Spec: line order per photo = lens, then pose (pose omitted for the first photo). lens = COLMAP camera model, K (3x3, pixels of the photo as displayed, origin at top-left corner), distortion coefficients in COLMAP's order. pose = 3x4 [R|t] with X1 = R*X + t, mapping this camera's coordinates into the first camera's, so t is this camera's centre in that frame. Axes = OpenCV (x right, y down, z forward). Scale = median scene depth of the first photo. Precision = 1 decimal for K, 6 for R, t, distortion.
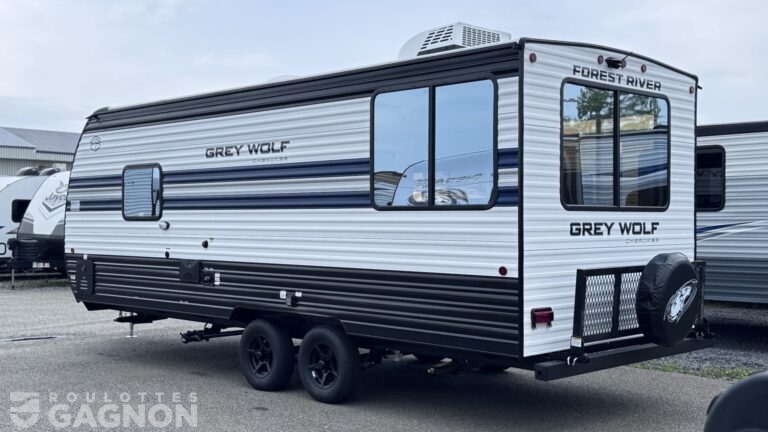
lens RADIAL K [[925.7, 0, 384.0], [0, 925.7, 216.0], [0, 0, 1]] dist [0.022637, 0.011389]
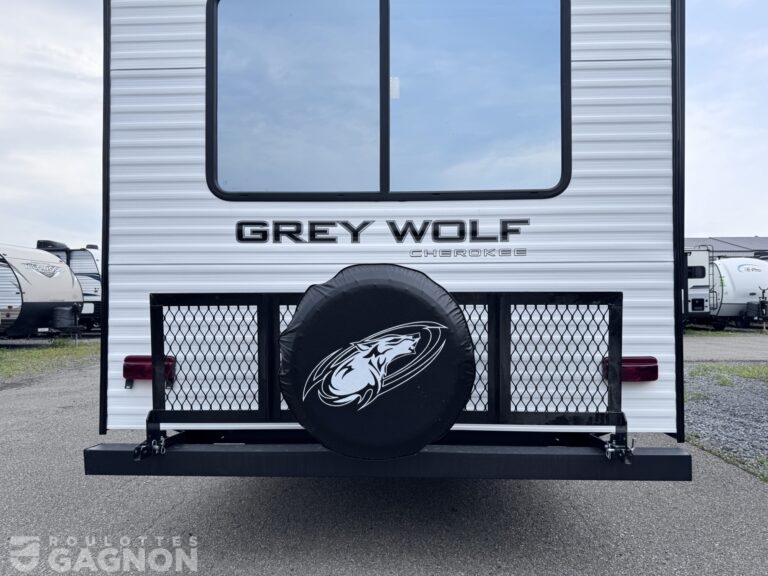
lens RADIAL K [[570.1, 0, 384.0], [0, 570.1, 288.0], [0, 0, 1]] dist [0.034631, -0.006001]
pose [[0.684074, -0.019414, -0.729155, 0.515588], [0.003522, 0.999722, -0.023314, 0.057410], [0.729405, 0.013380, 0.683952, 0.778289]]
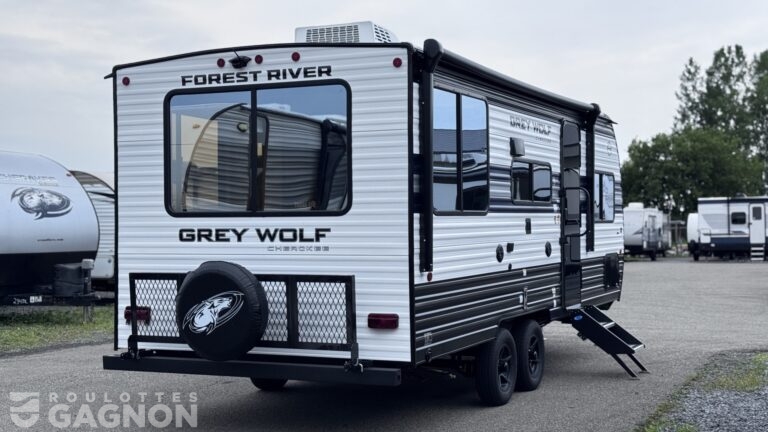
lens RADIAL K [[1093.1, 0, 384.0], [0, 1093.1, 216.0], [0, 0, 1]] dist [0.046432, 0.059941]
pose [[0.364303, -0.010540, -0.931221, 1.364182], [0.007451, 0.999937, -0.008403, 0.004568], [0.931251, -0.003877, 0.364358, 0.732461]]
